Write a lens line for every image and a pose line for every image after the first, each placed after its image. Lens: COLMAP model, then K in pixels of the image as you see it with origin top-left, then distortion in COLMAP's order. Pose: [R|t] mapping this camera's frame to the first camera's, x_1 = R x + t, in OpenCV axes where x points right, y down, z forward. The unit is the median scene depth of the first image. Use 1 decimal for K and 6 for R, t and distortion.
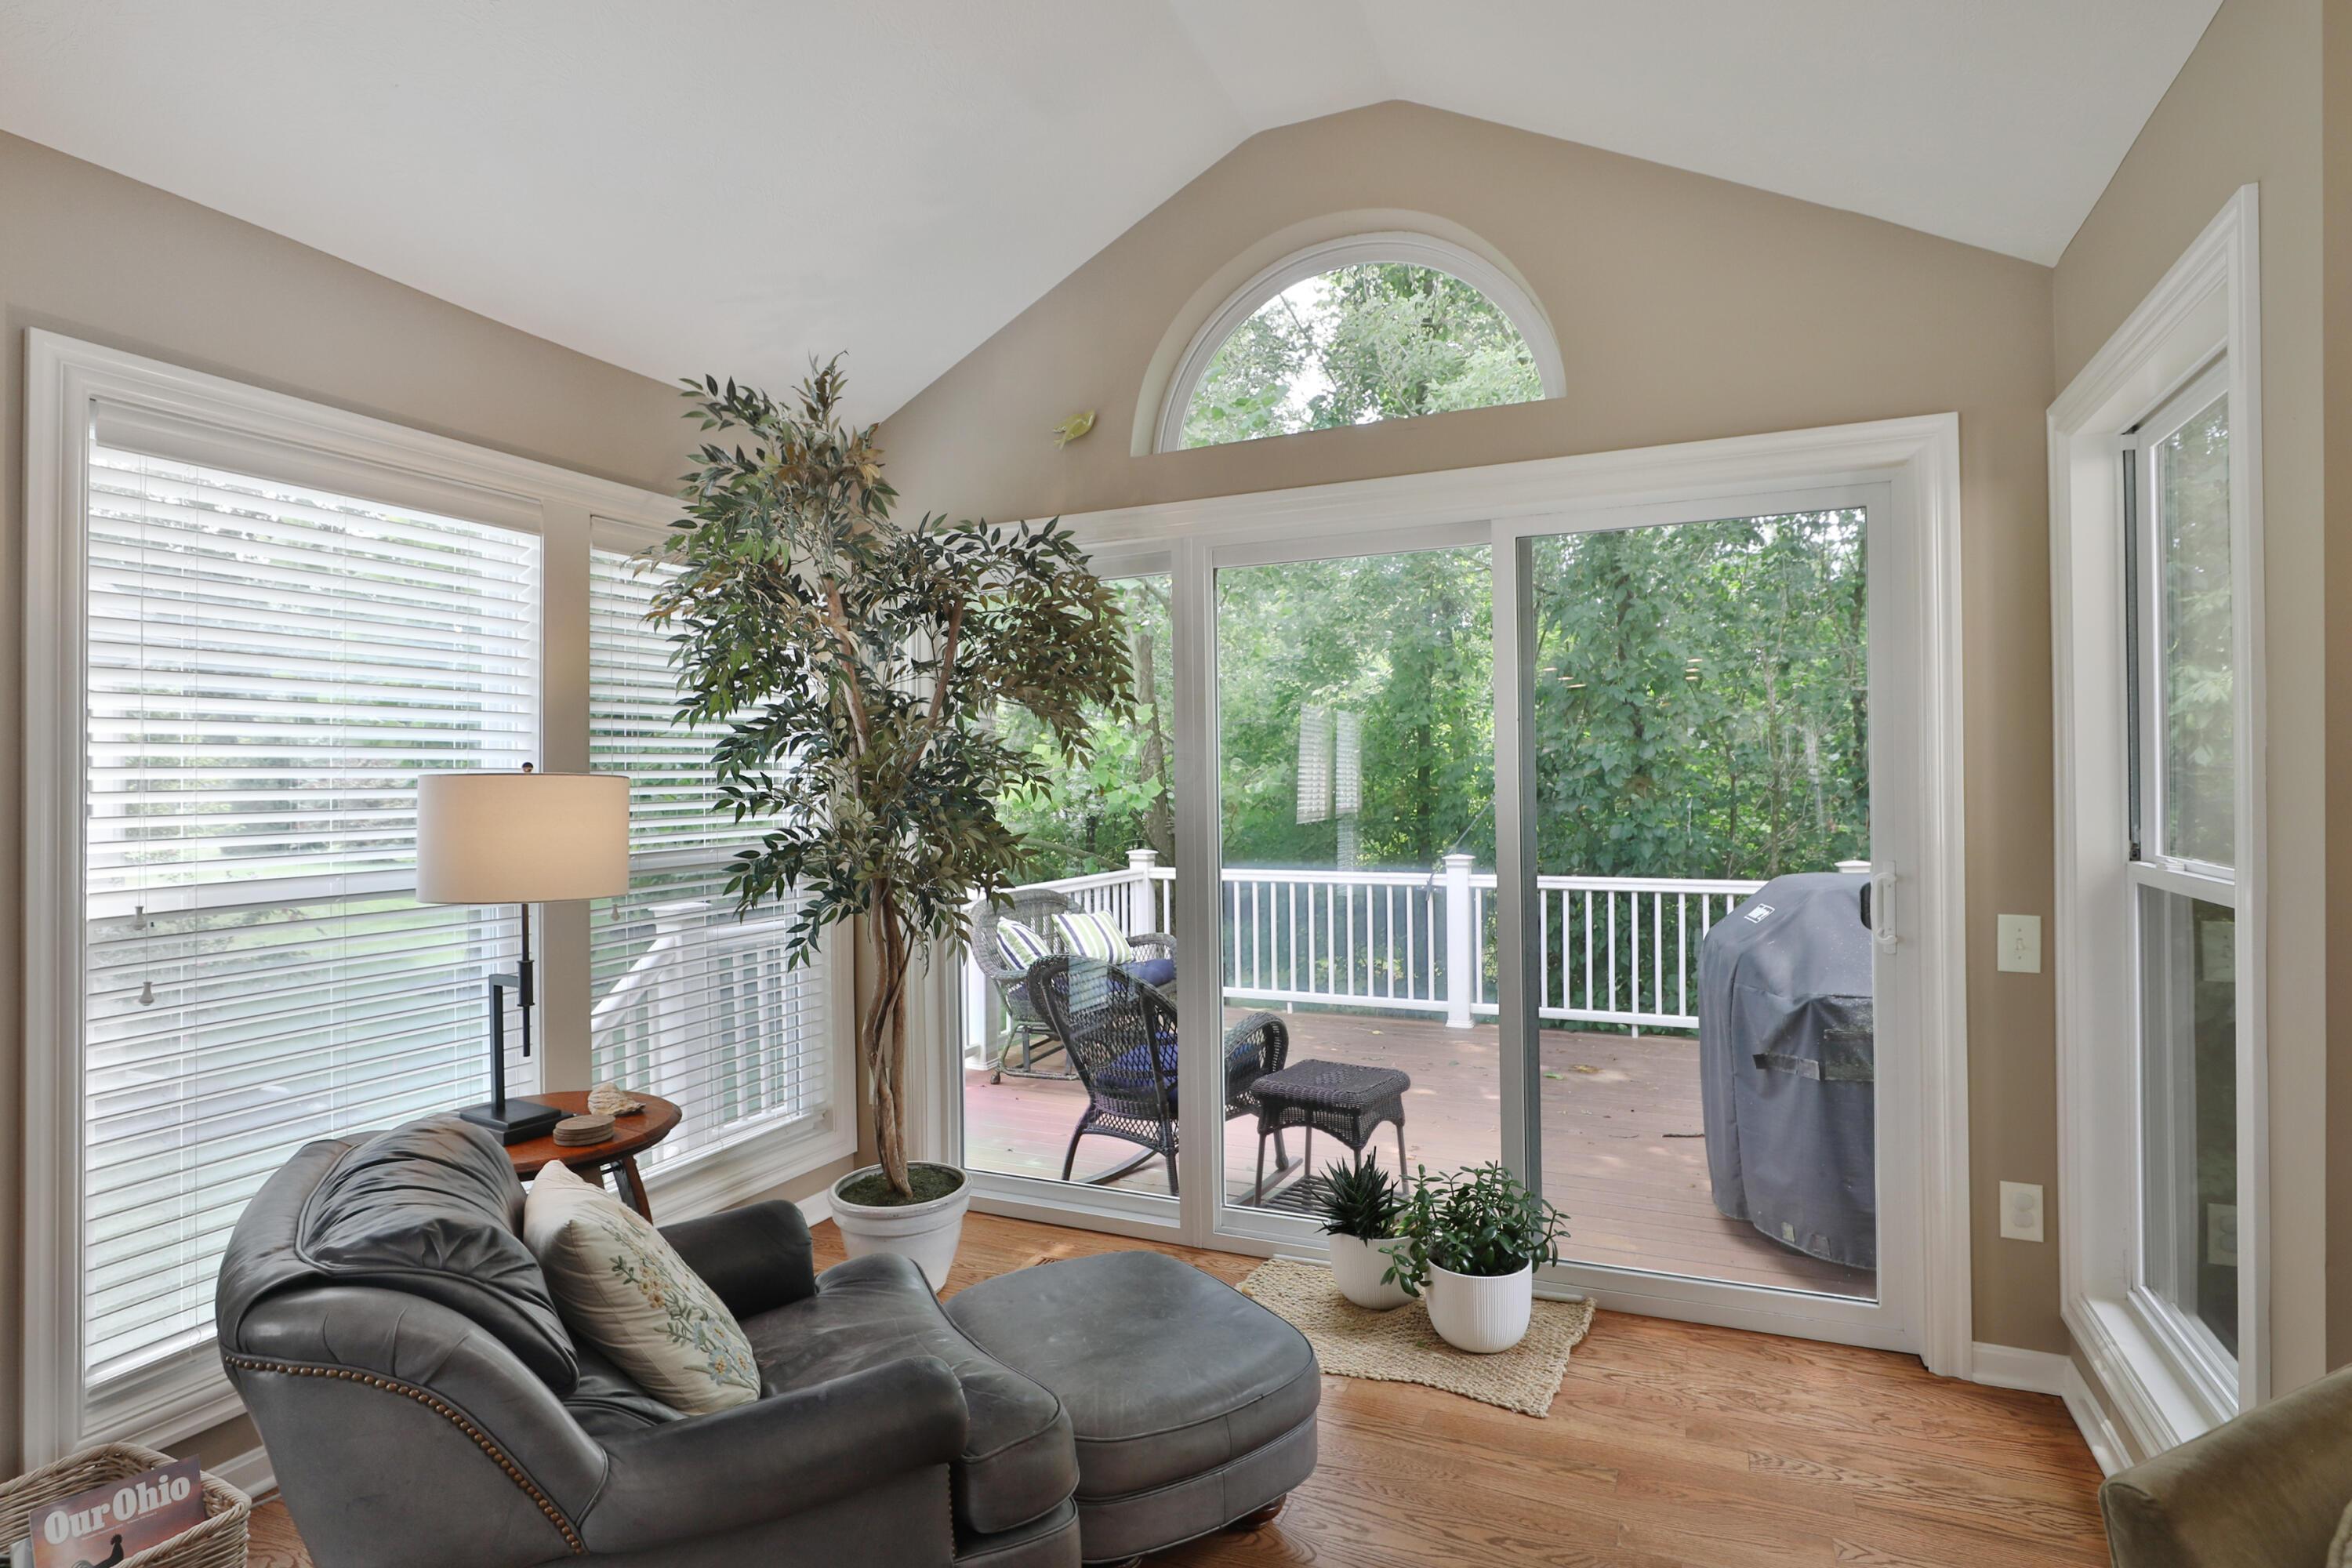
lens RADIAL K [[1161.3, 0, 1194.8], [0, 1161.3, 778.5], [0, 0, 1]] dist [-0.025800, -0.000036]
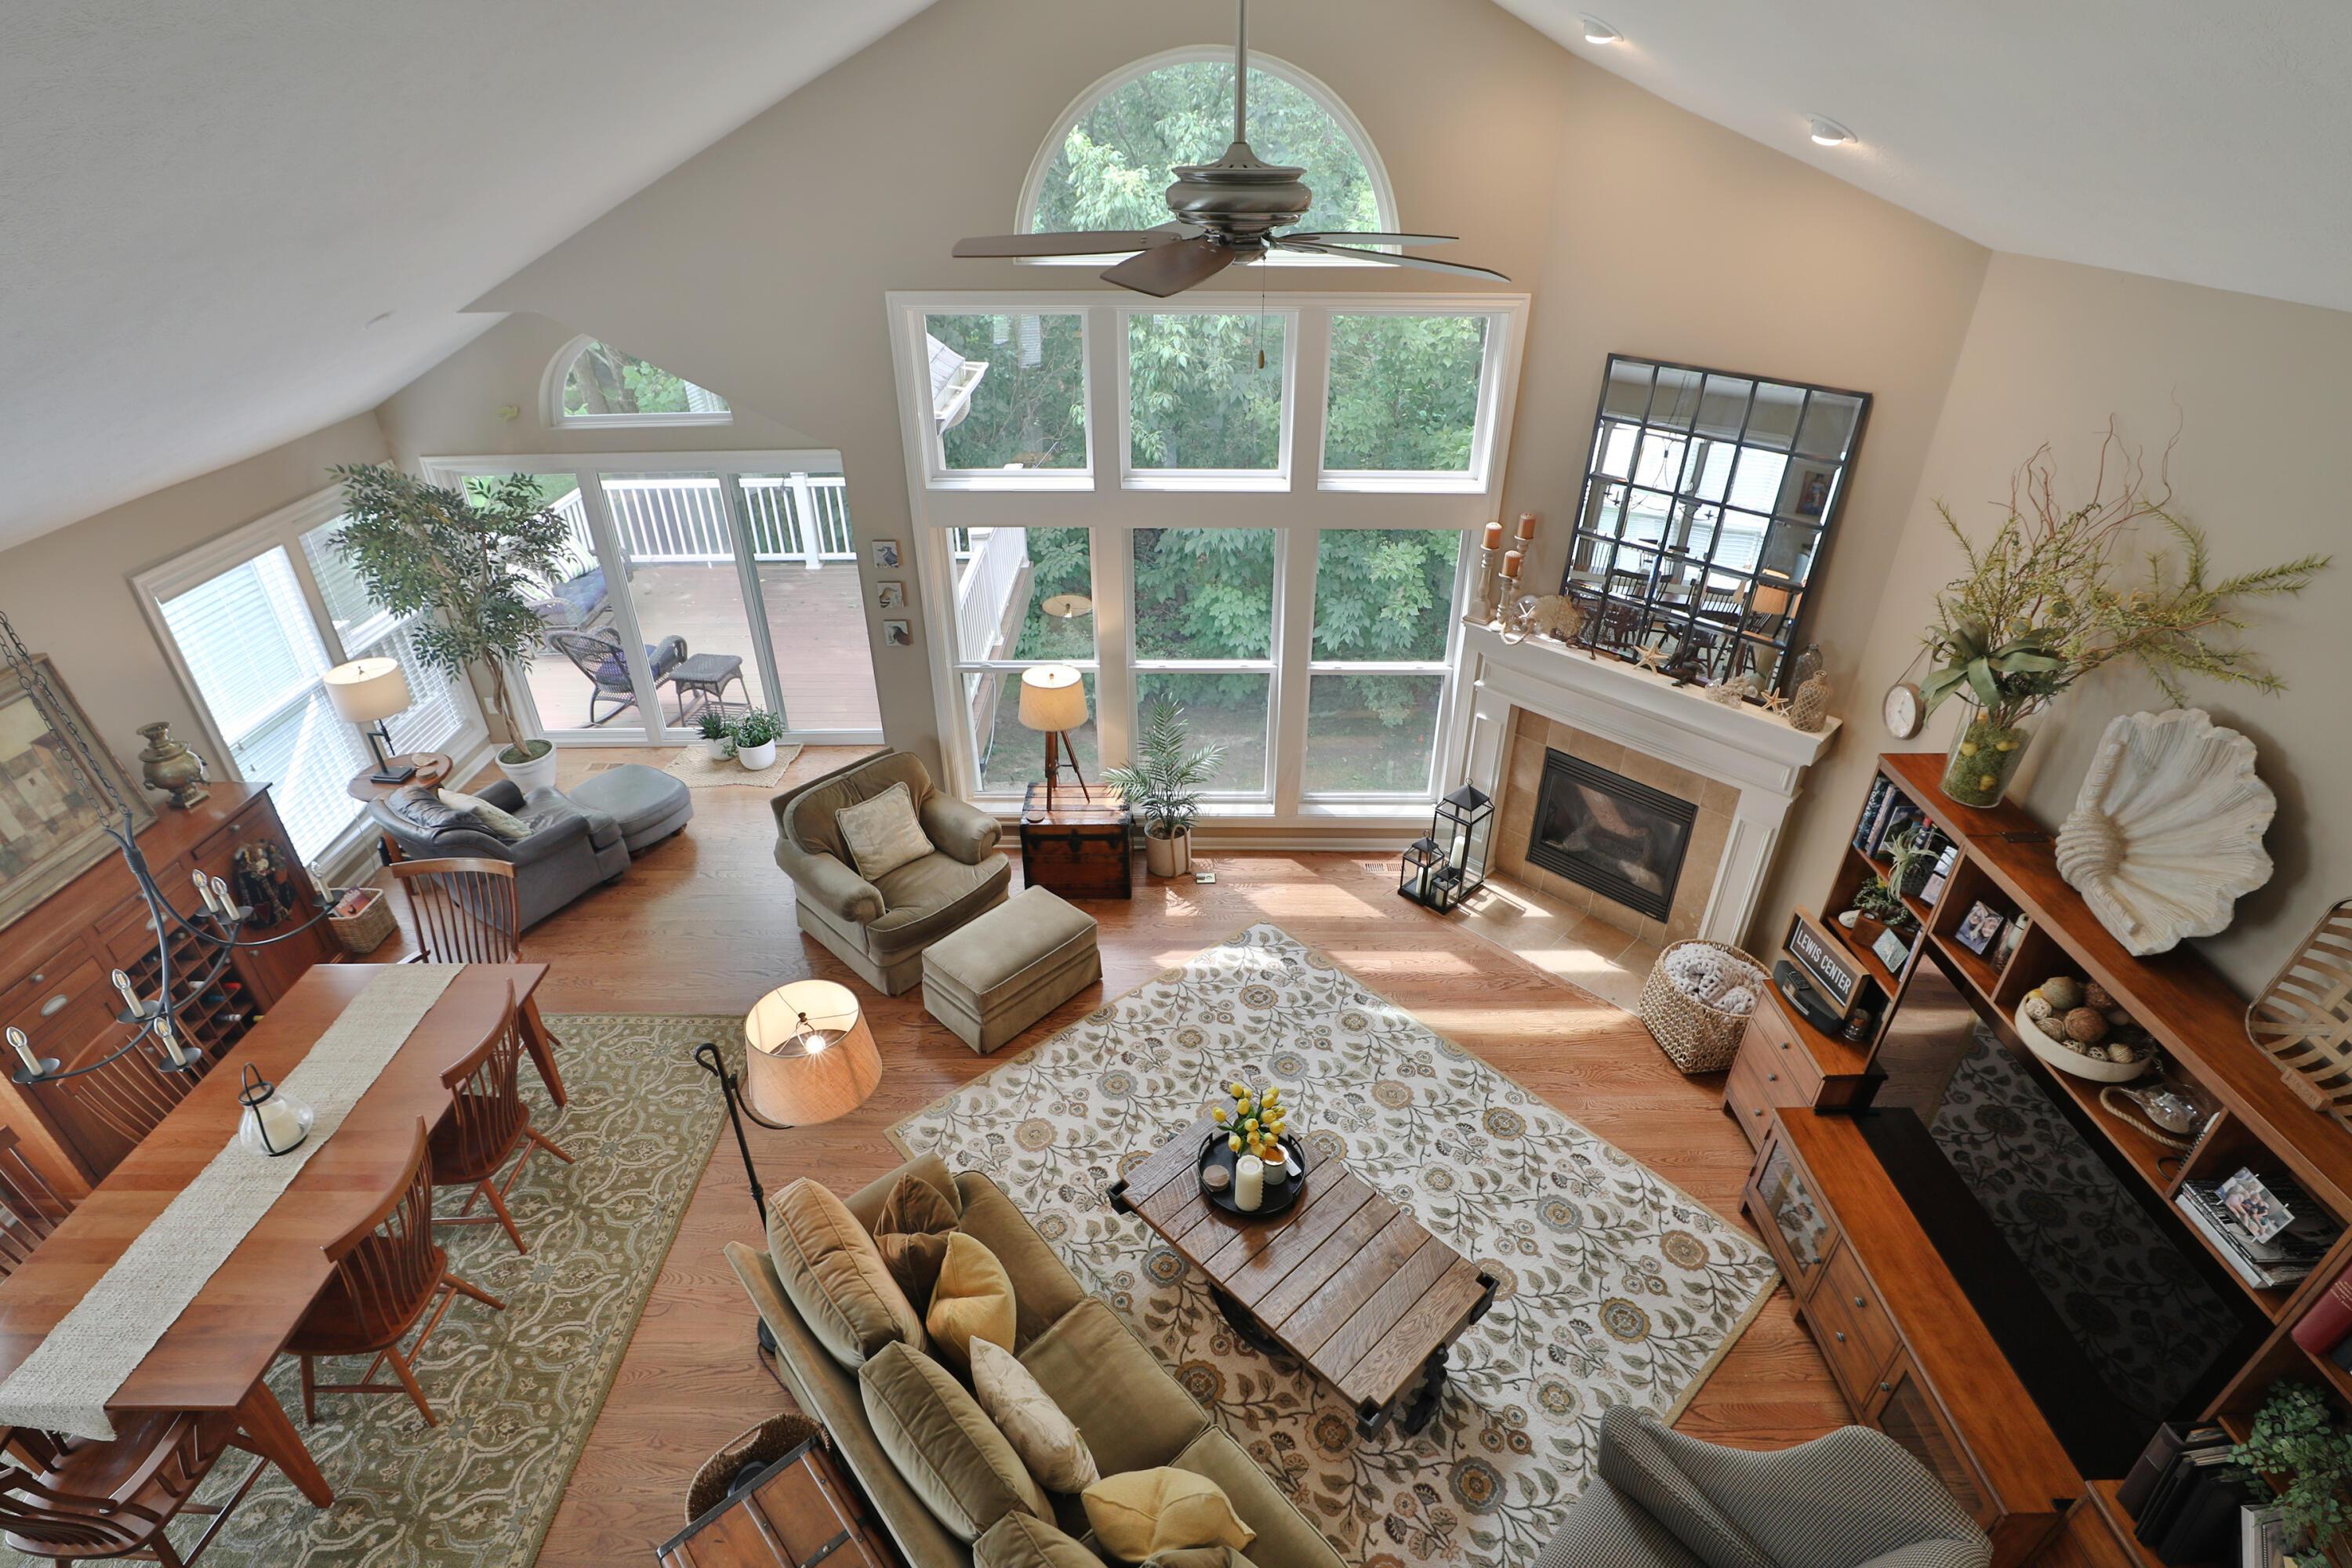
lens RADIAL K [[1102.4, 0, 1164.9], [0, 1102.4, 767.0], [0, 0, 1]] dist [-0.021784, 0.001836]
pose [[0.918387, -0.194293, 0.344698, 0.200447], [-0.011053, 0.858206, 0.513187, -0.867765], [-0.395530, -0.475114, 0.786017, -1.462685]]
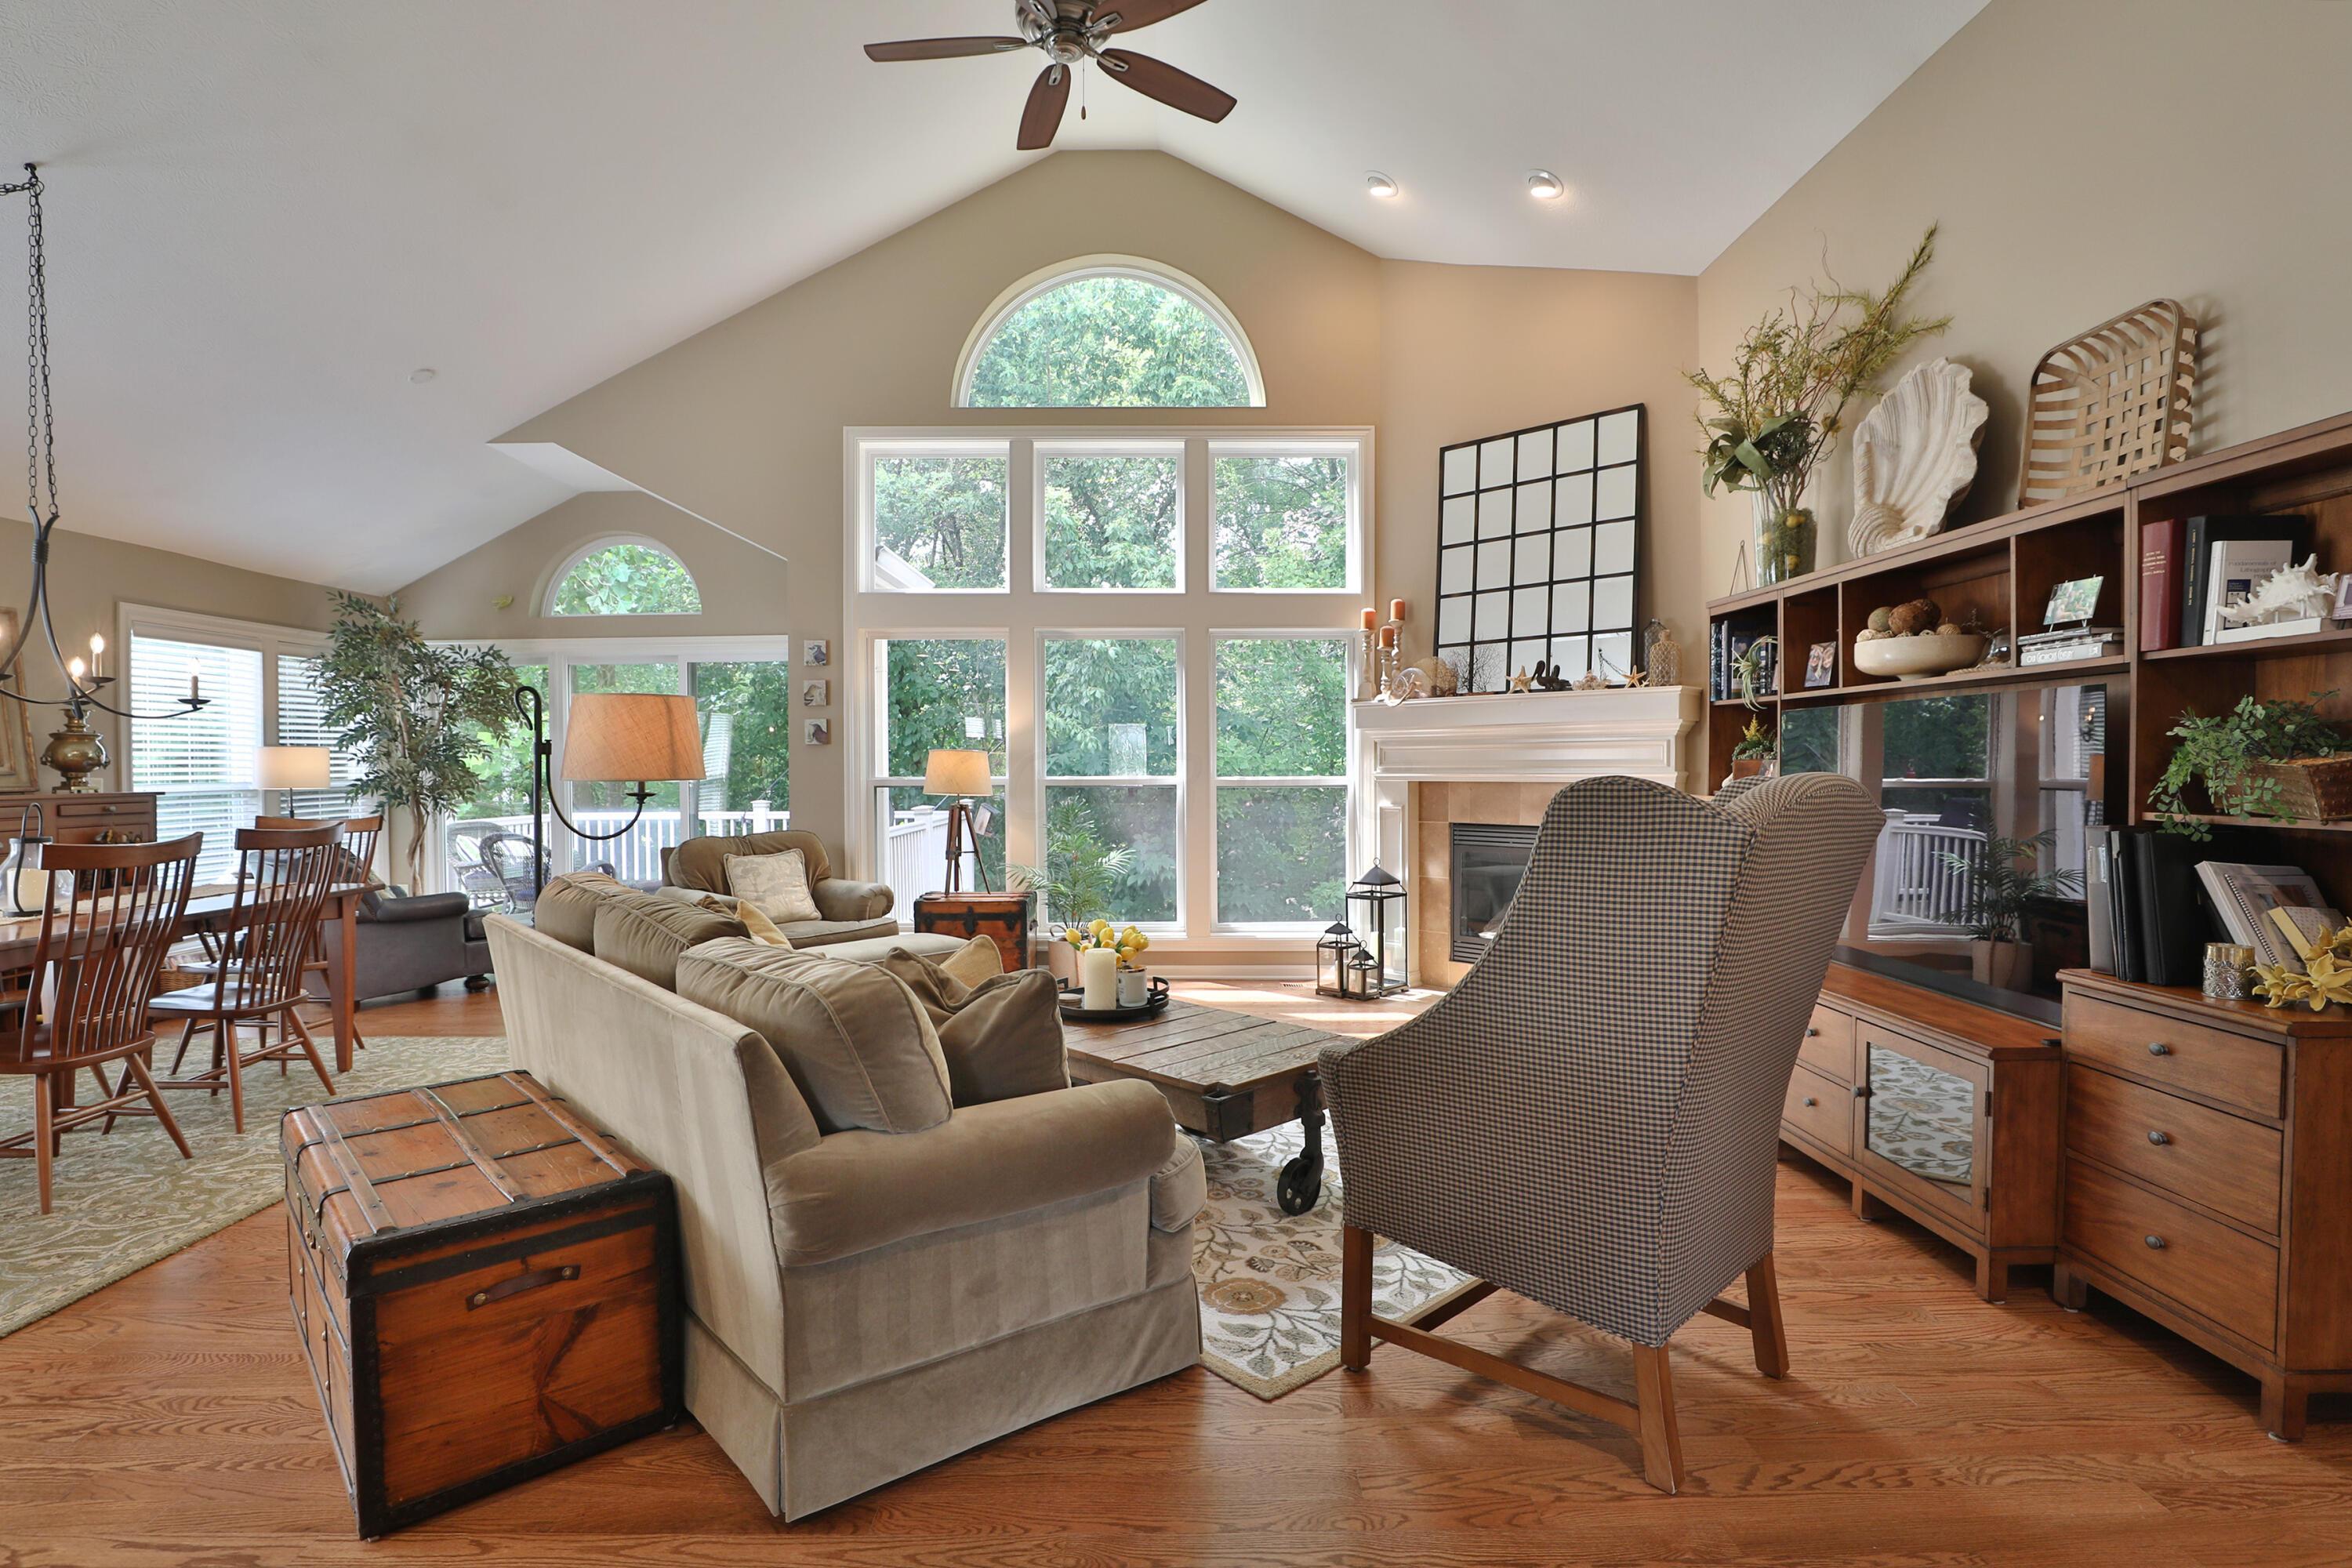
lens RADIAL K [[1146.3, 0, 1156.6], [0, 1146.3, 782.3], [0, 0, 1]] dist [-0.014633, 0.001294]
pose [[0.919902, -0.000369, 0.392149, 0.231890], [-0.005519, 0.999888, 0.013890, 0.024933], [-0.392111, -0.014942, 0.919797, -1.842224]]
